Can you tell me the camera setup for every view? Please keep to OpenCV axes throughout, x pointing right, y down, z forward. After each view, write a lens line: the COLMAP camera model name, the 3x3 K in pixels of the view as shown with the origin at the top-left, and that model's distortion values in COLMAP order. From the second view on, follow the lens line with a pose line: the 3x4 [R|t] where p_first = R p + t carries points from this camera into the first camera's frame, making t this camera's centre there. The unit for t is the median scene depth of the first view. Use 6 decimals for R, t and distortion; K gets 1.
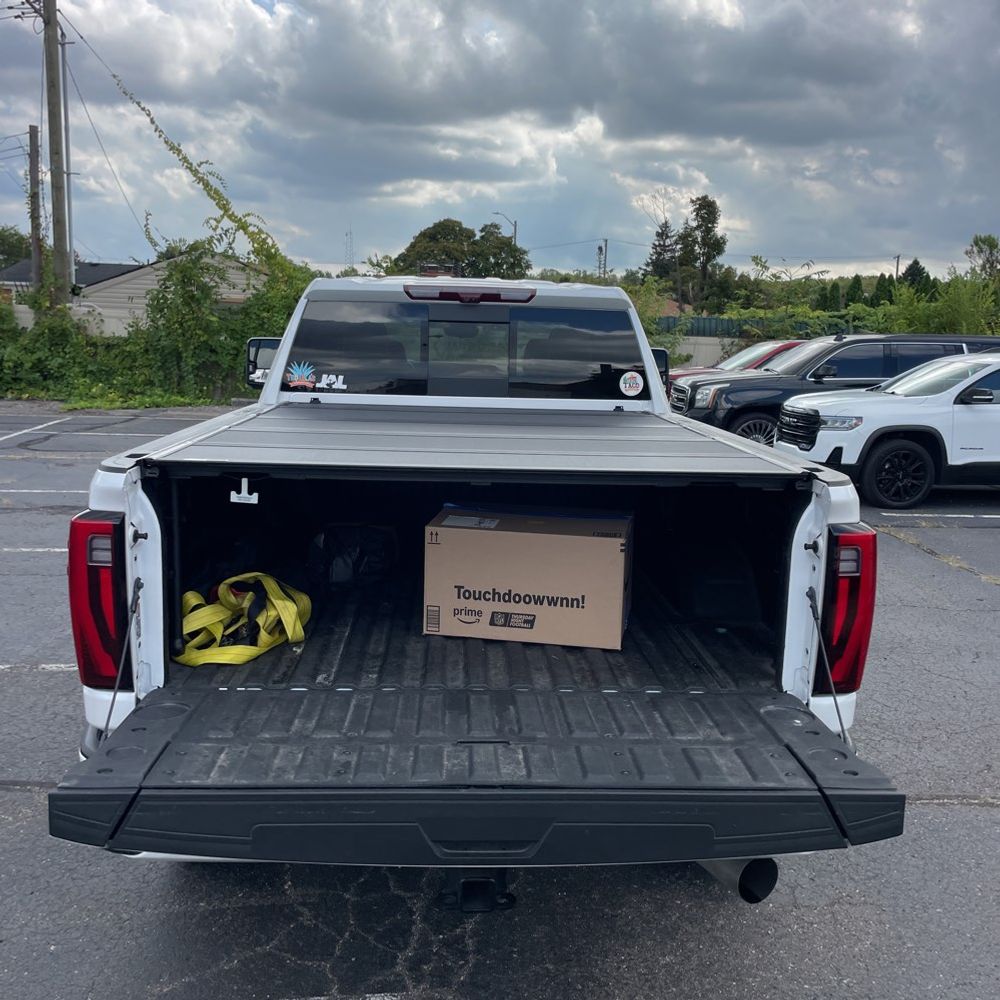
lens RADIAL K [[994.7, 0, 505.4], [0, 994.7, 503.7], [0, 0, 1]] dist [0.098962, -0.133714]
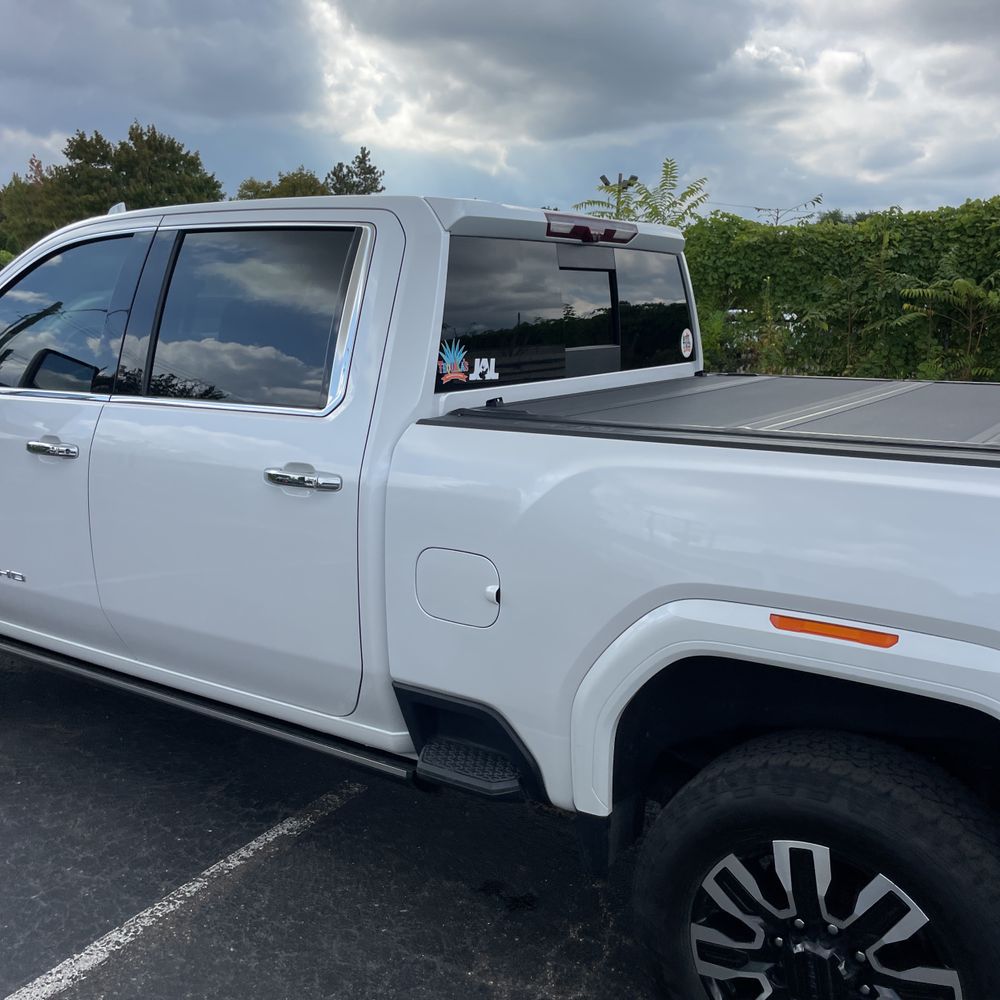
lens RADIAL K [[1005.1, 0, 507.4], [0, 1005.1, 495.5], [0, 0, 1]] dist [0.085974, -0.134530]
pose [[0.596240, -0.178889, 0.782622, -0.446748], [0.148775, 0.982593, 0.111253, -0.075832], [-0.788901, 0.050101, 0.612475, 0.412425]]
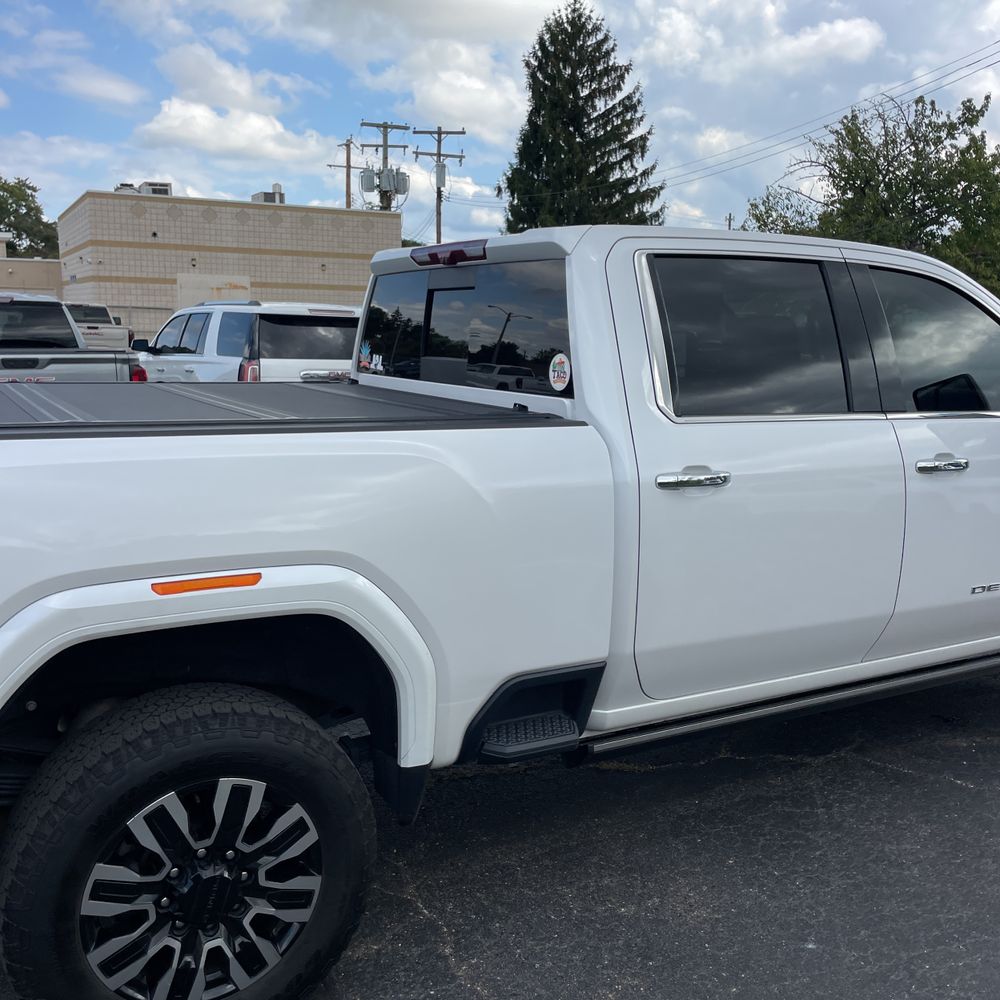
lens RADIAL K [[1013.5, 0, 505.7], [0, 1013.5, 480.7], [0, 0, 1]] dist [0.076089, -0.112858]
pose [[0.457129, 0.113421, -0.882139, 0.476560], [-0.158685, 0.986322, 0.044585, -0.051074], [0.875130, 0.119601, 0.468874, 0.458509]]
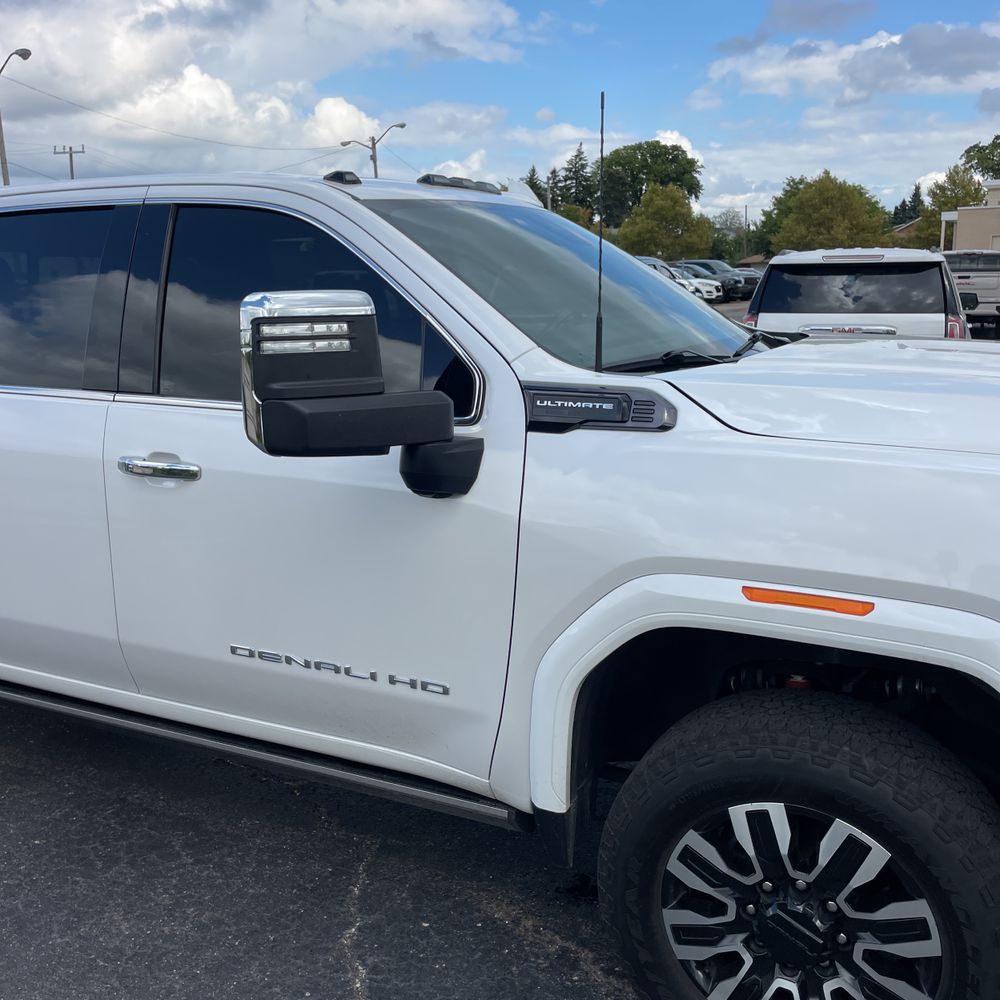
lens RADIAL K [[998.4, 0, 509.1], [0, 998.4, 497.9], [0, 0, 1]] dist [0.096575, -0.135893]
pose [[-0.478209, 0.170880, -0.861462, 0.387652], [-0.144879, 0.952101, 0.269283, -0.184280], [0.866214, 0.253581, -0.430547, 1.185040]]
